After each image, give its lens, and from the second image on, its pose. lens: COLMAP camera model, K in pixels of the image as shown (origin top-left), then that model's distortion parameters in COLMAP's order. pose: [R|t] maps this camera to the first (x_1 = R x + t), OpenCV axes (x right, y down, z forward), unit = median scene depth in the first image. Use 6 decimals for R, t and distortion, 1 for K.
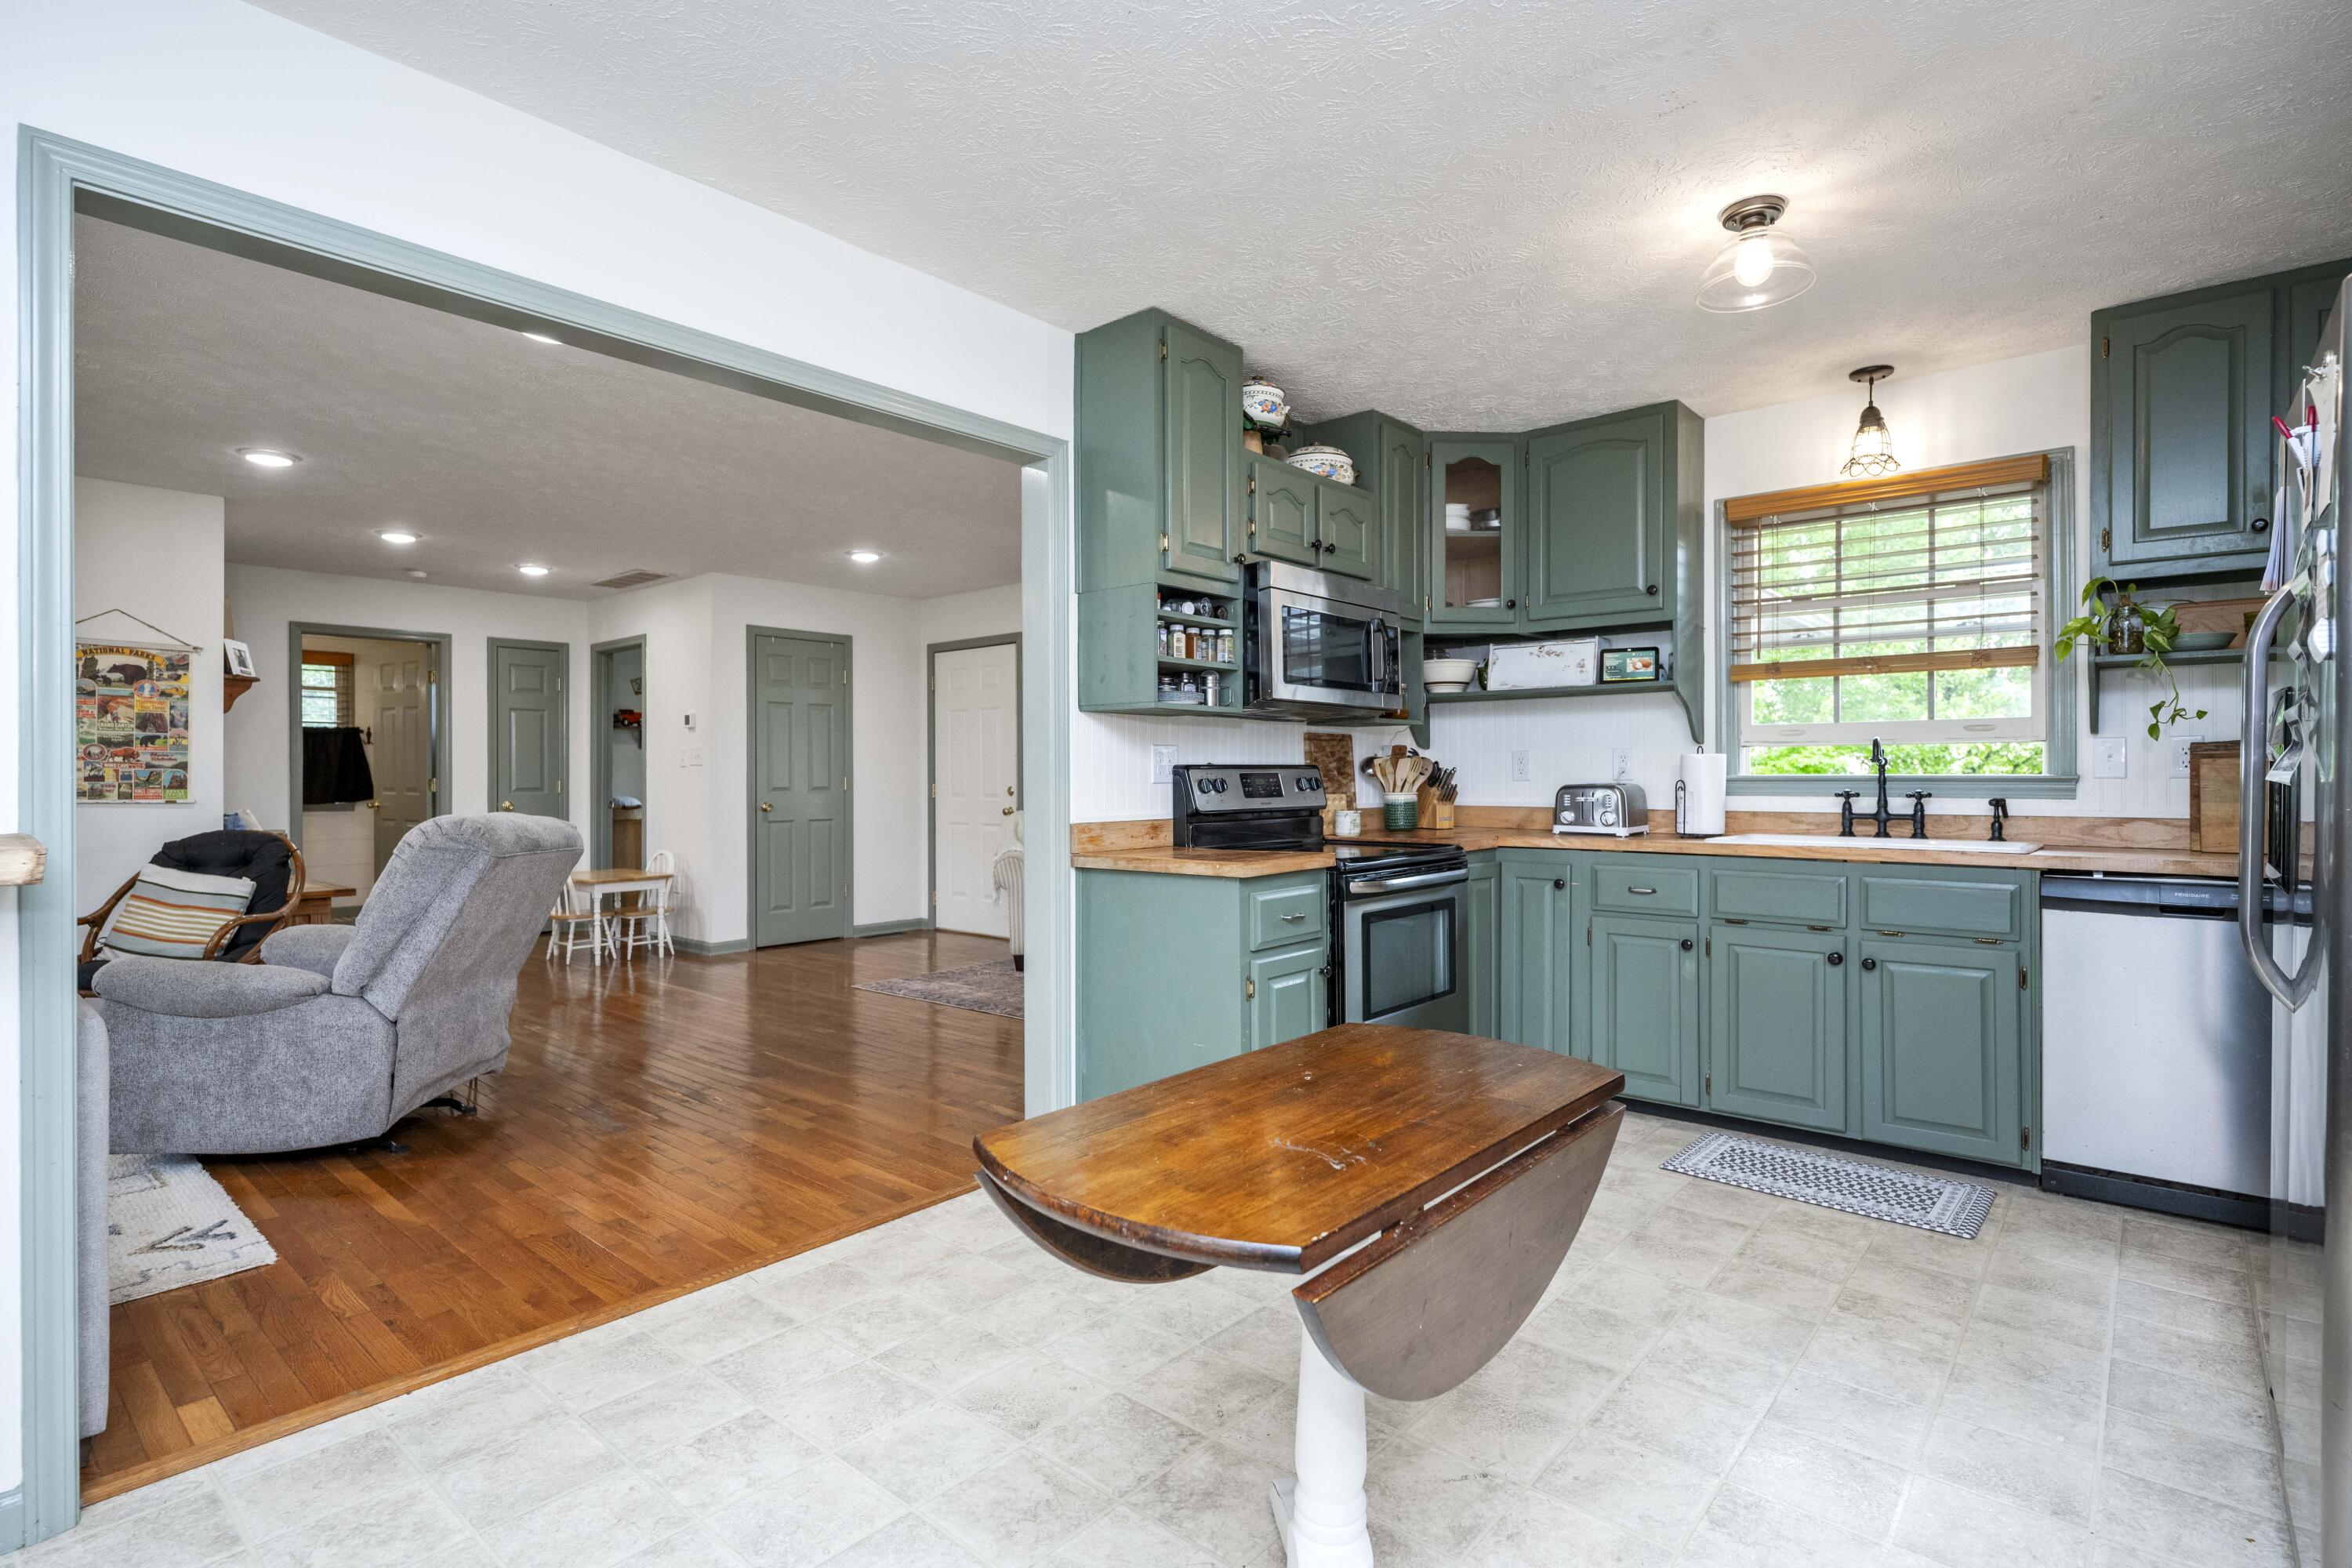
lens RADIAL K [[1149.8, 0, 1167.2], [0, 1149.8, 778.9], [0, 0, 1]] dist [0.000054, -0.000036]
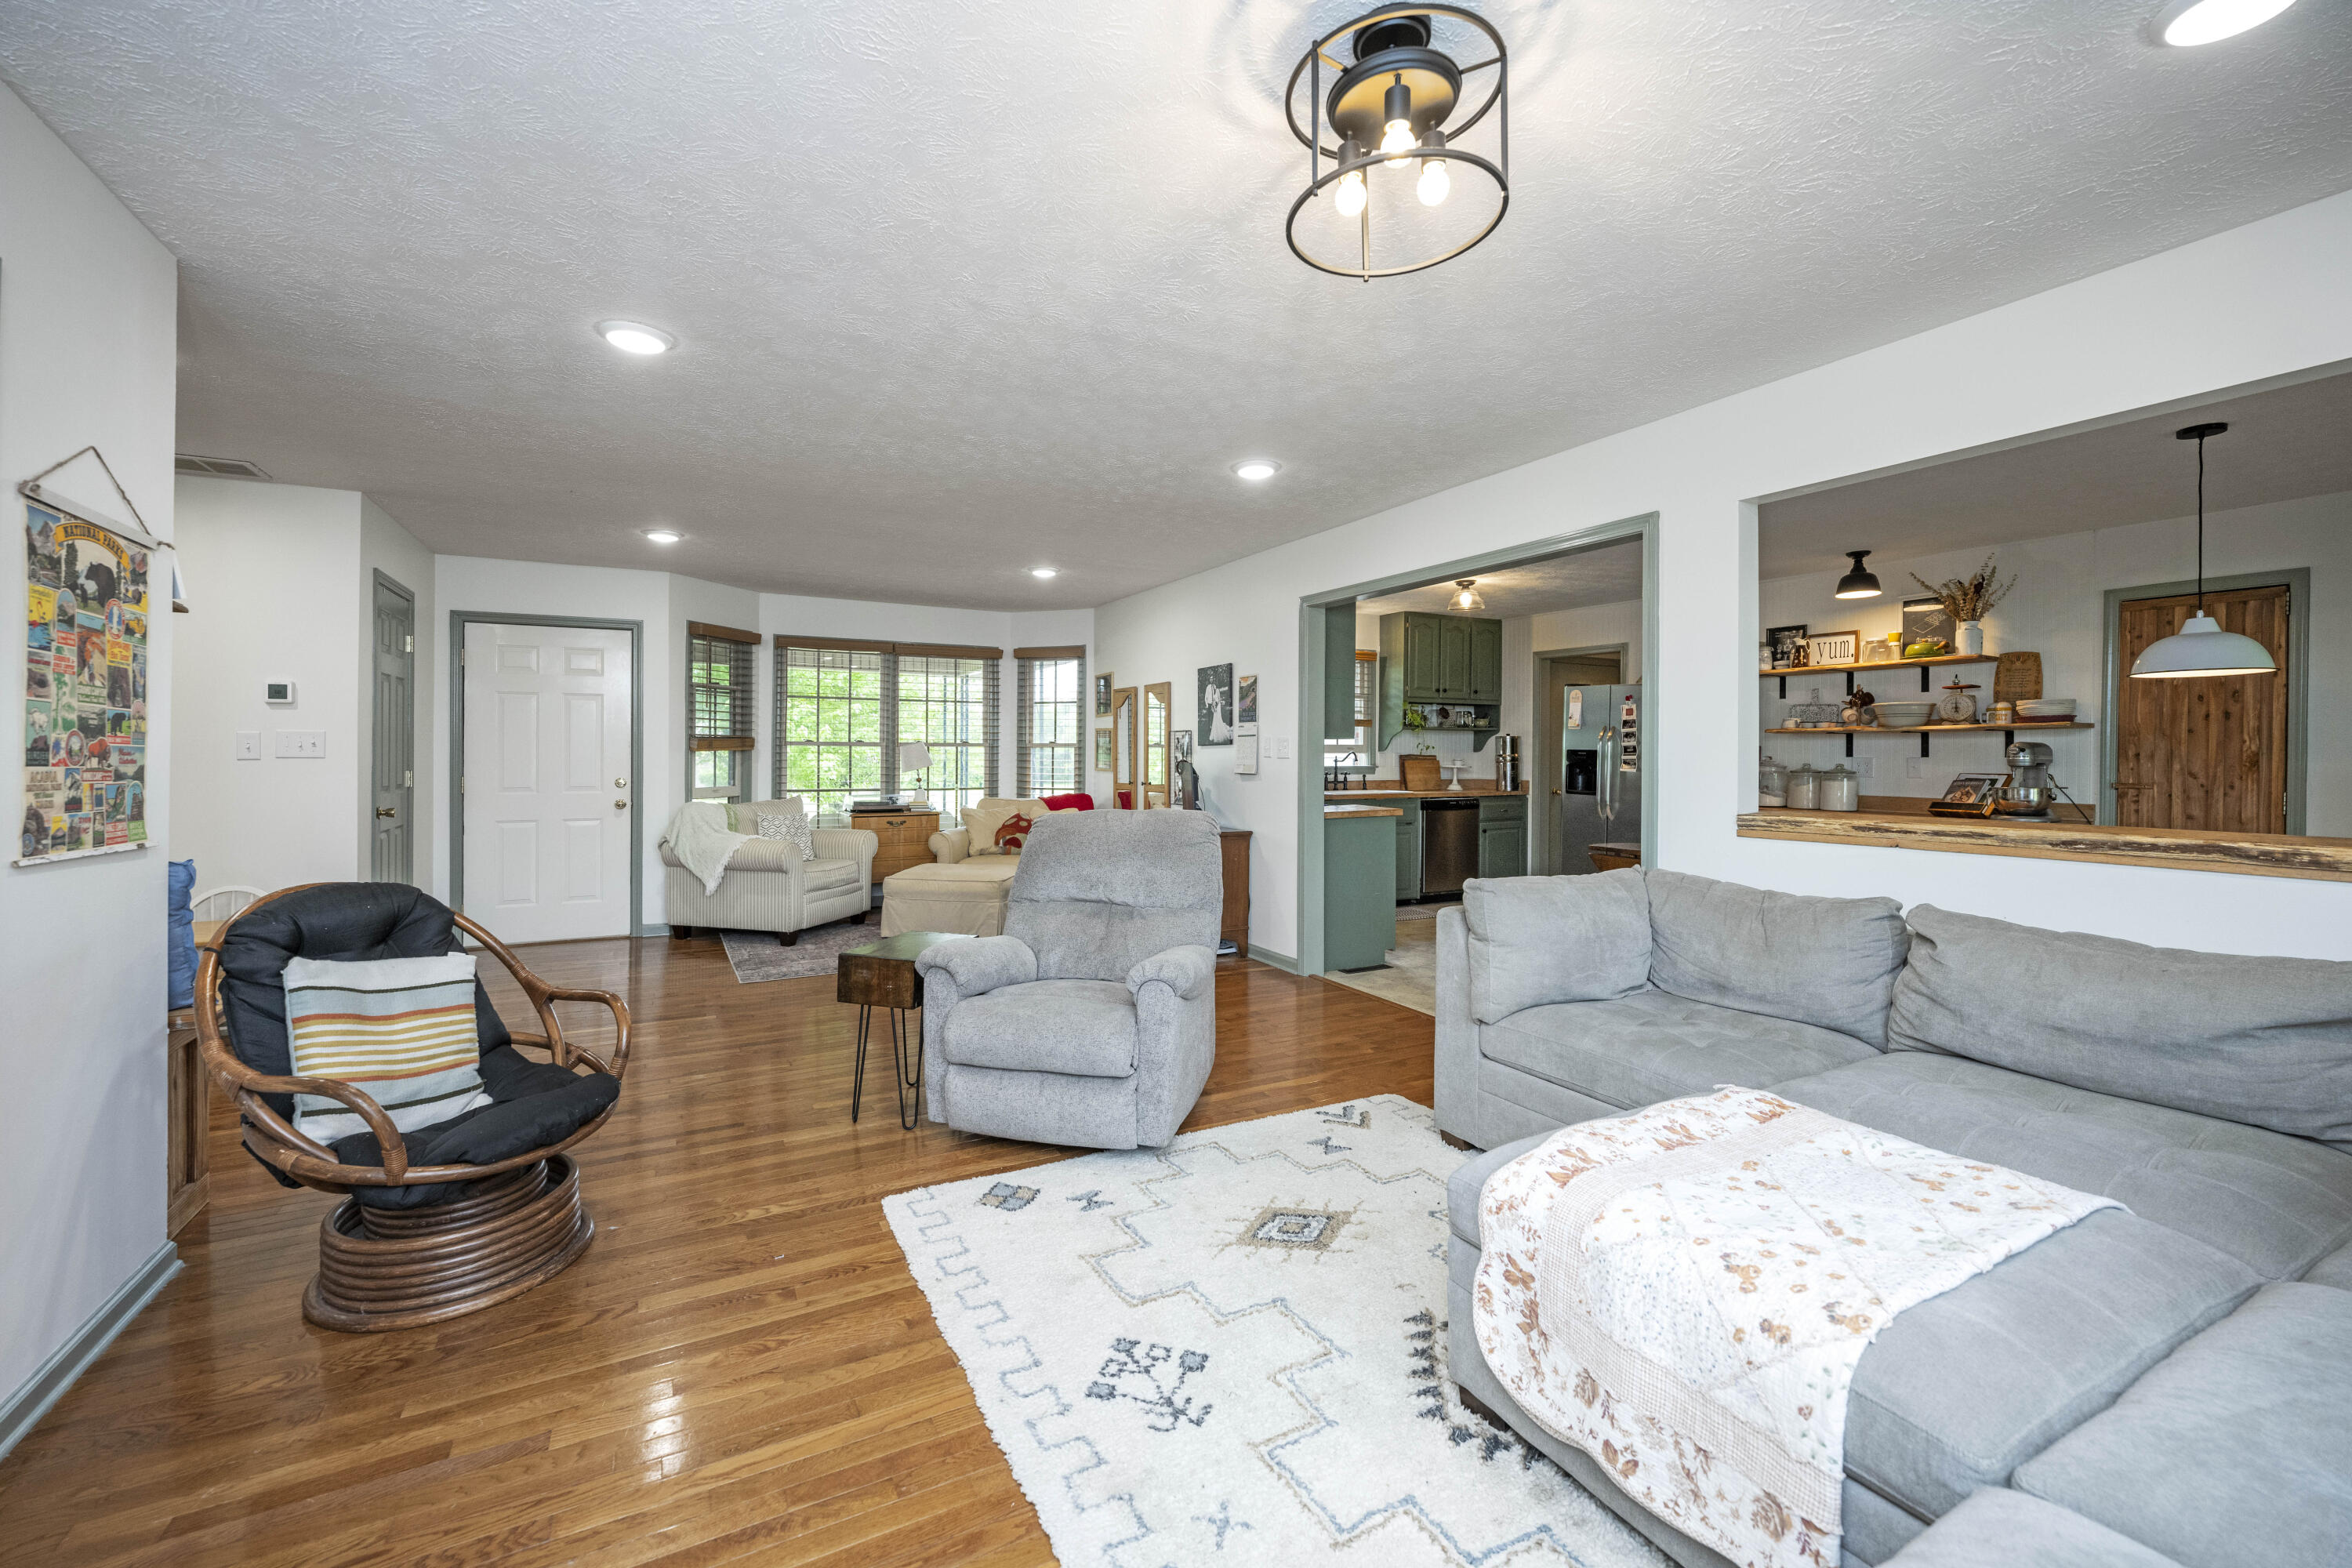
lens RADIAL K [[949.9, 0, 1173.3], [0, 949.9, 754.7], [0, 0, 1]] dist [-0.002075, 0.000040]
pose [[0.356477, 0.000585, 0.934304, -1.445634], [-0.001116, 0.999999, -0.000200, -0.026884], [-0.934303, -0.000971, 0.356478, 0.574234]]
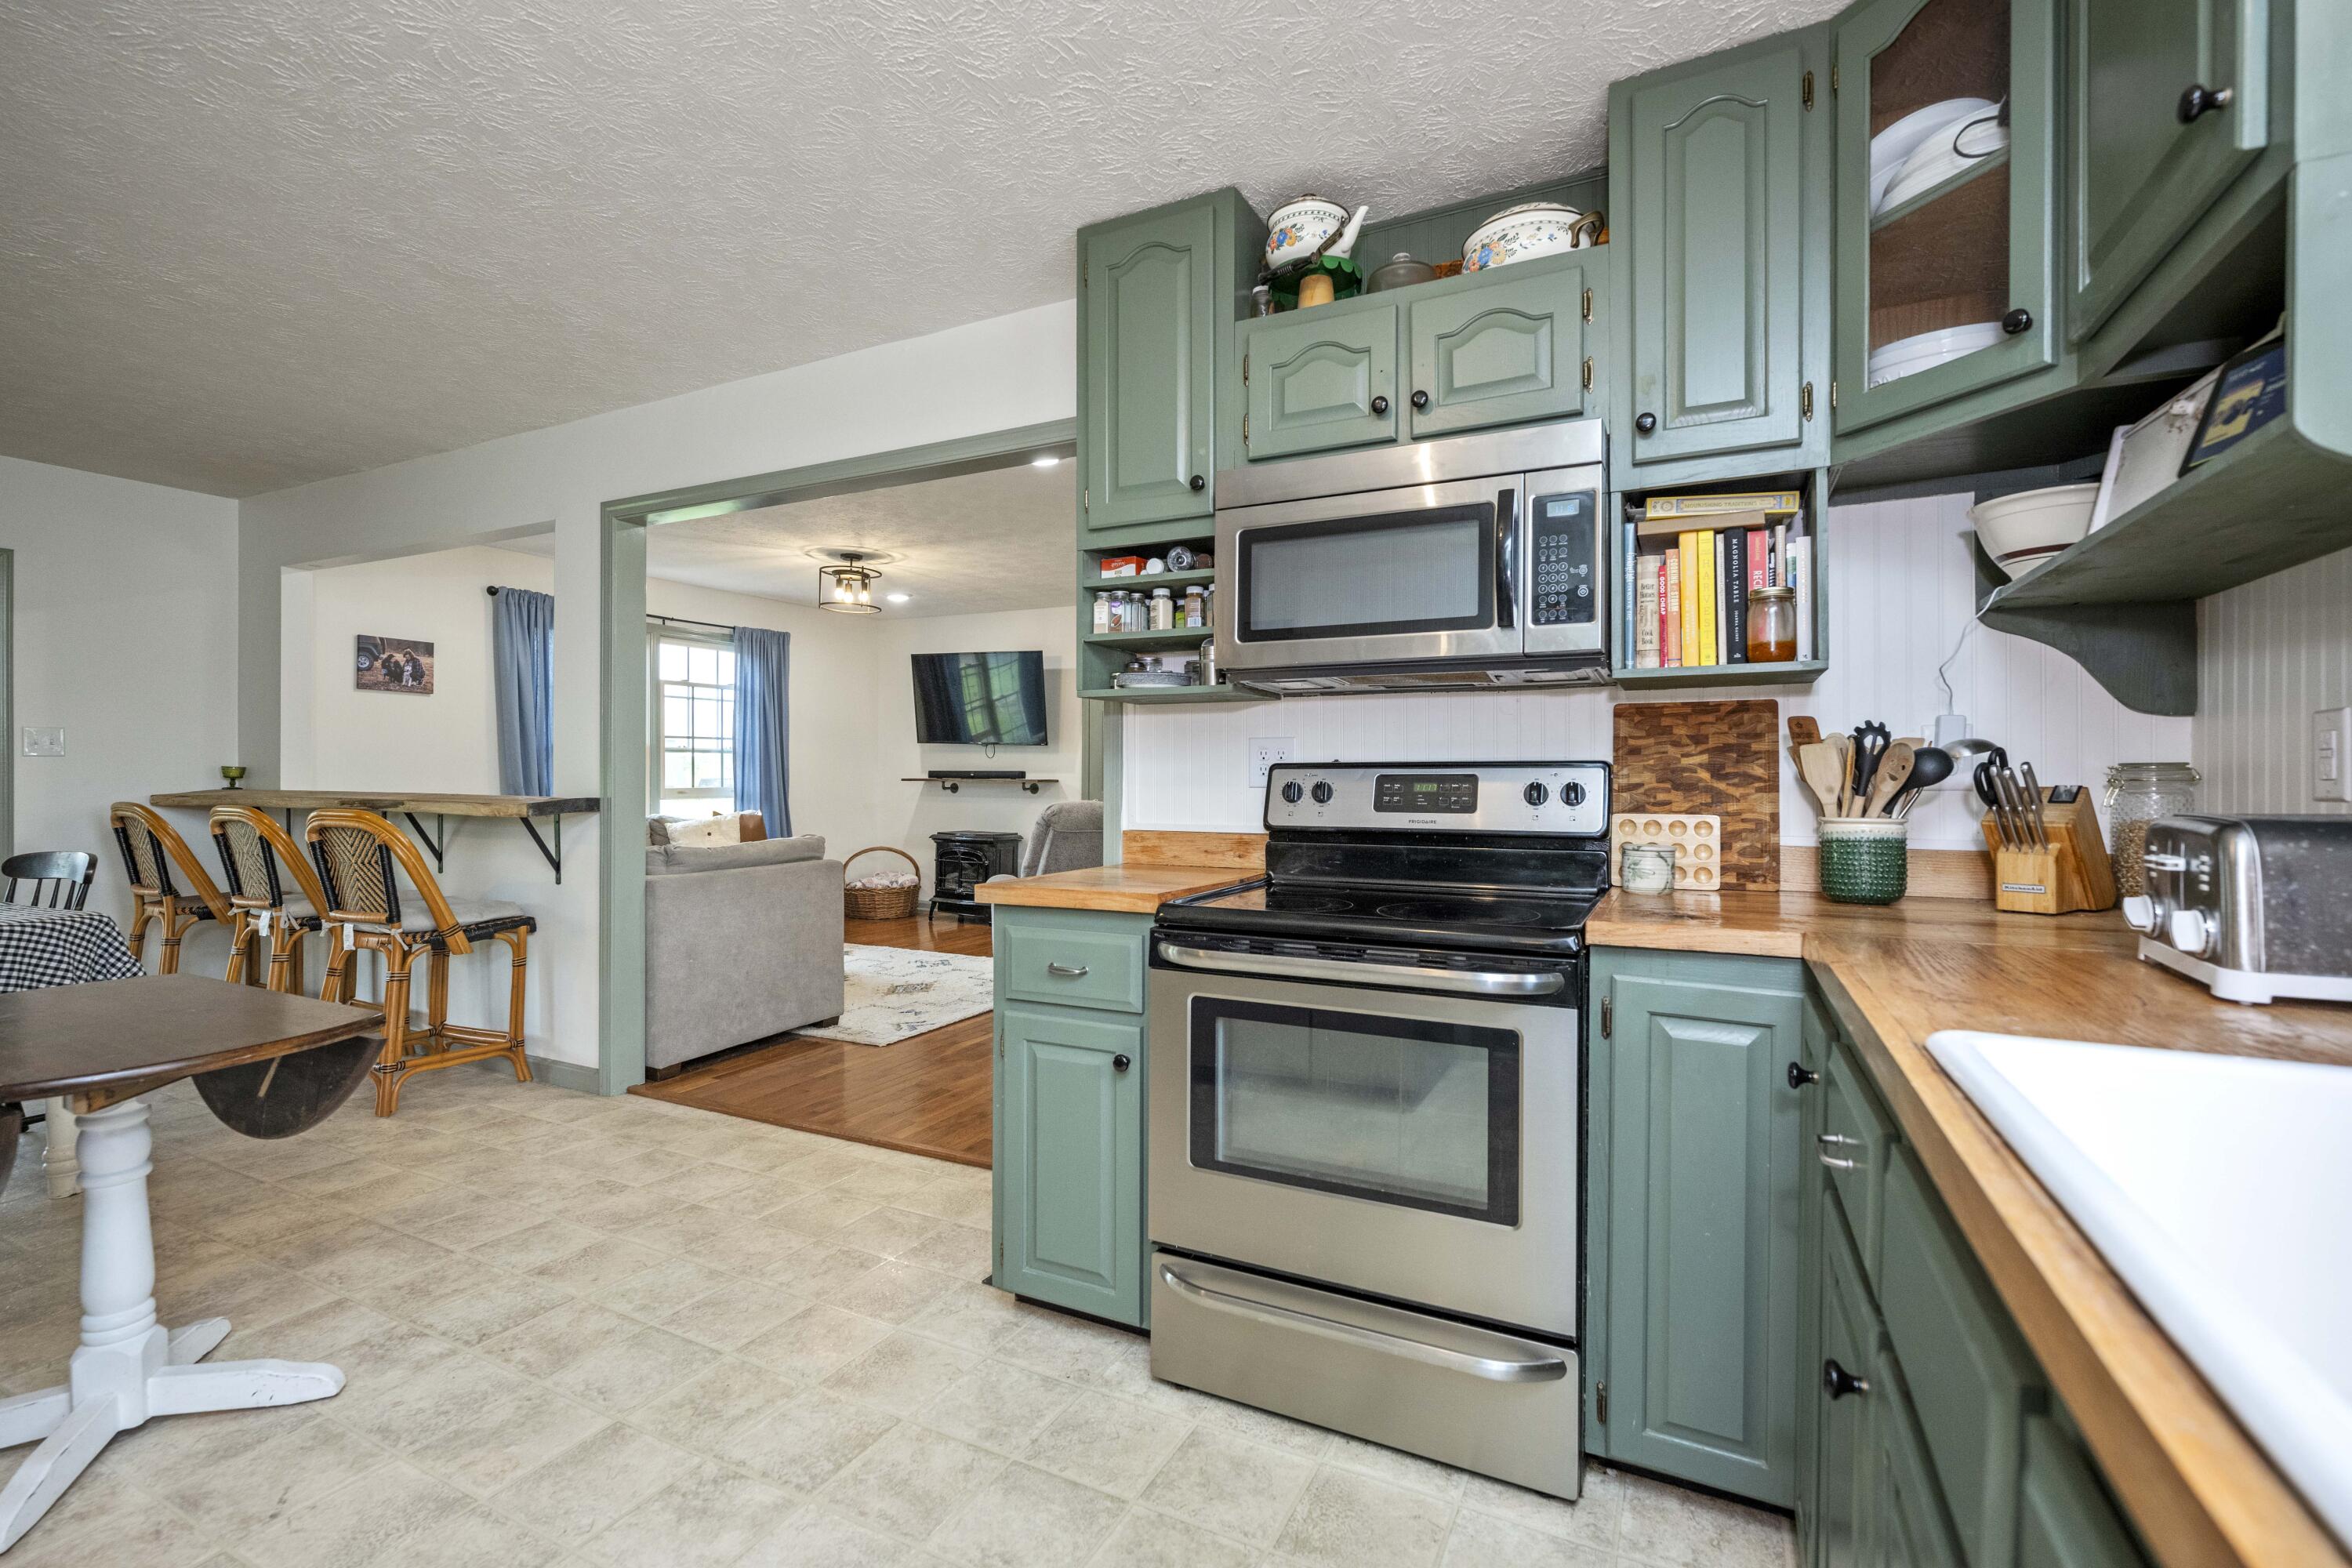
lens RADIAL K [[1034.9, 0, 1176.0], [0, 1034.9, 784.0], [0, 0, 1]] dist [0.002775, -0.000552]
pose [[0.242591, 0.011593, -0.970059, 0.621629], [-0.006118, 0.999927, 0.010420, -0.005041], [0.970109, 0.003407, 0.242644, 0.734290]]
